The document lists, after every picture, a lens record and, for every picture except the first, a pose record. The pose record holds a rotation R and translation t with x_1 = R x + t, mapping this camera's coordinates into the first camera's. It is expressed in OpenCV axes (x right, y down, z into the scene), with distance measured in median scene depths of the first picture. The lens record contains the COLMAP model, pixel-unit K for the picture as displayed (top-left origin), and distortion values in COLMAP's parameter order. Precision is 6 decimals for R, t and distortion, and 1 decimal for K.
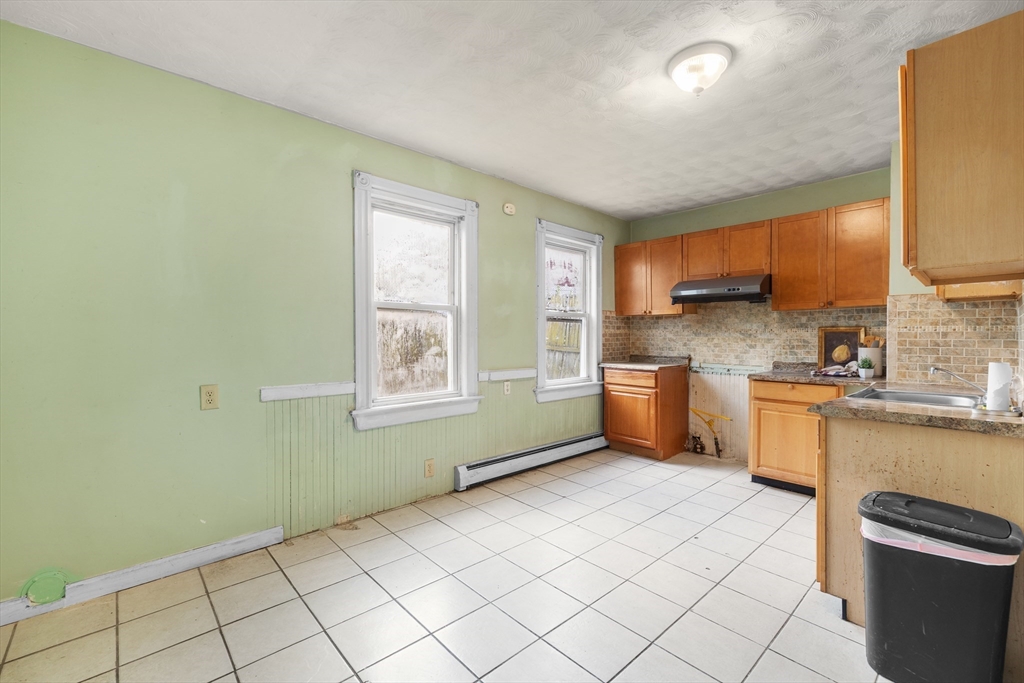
lens RADIAL K [[433.2, 0, 509.1], [0, 433.2, 339.7], [0, 0, 1]] dist [0.007969, 0.000585]
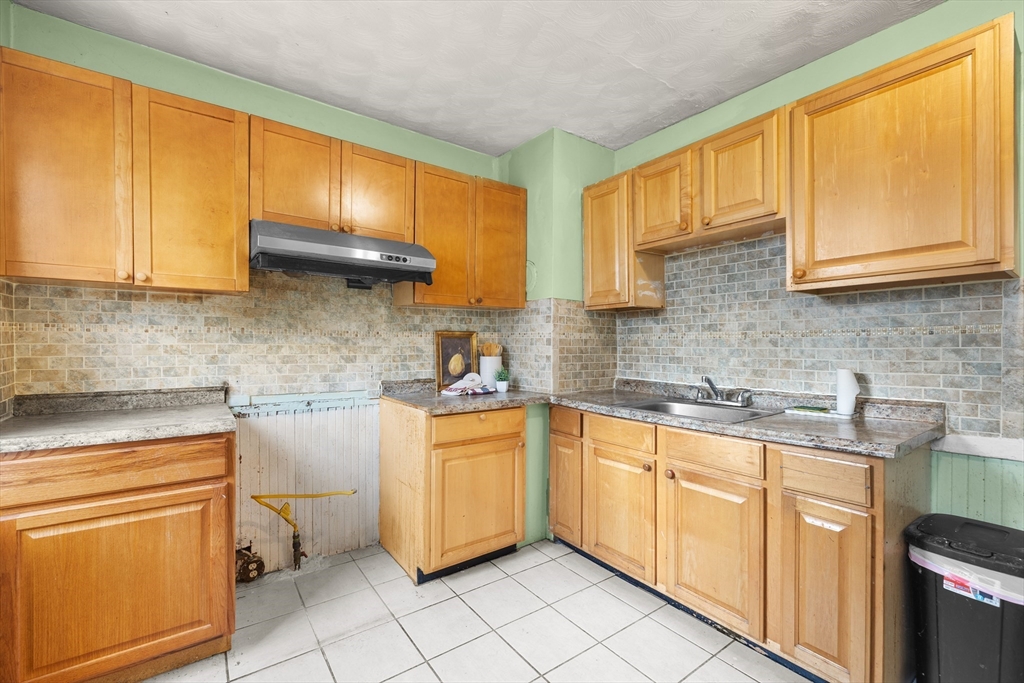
lens RADIAL K [[433.2, 0, 510.4], [0, 433.2, 346.7], [0, 0, 1]] dist [0.007969, 0.000585]
pose [[0.121208, -0.009363, 0.992583, -0.016068], [0.003887, 0.999952, 0.008958, -0.006732], [-0.992619, 0.002773, 0.121239, 0.700168]]
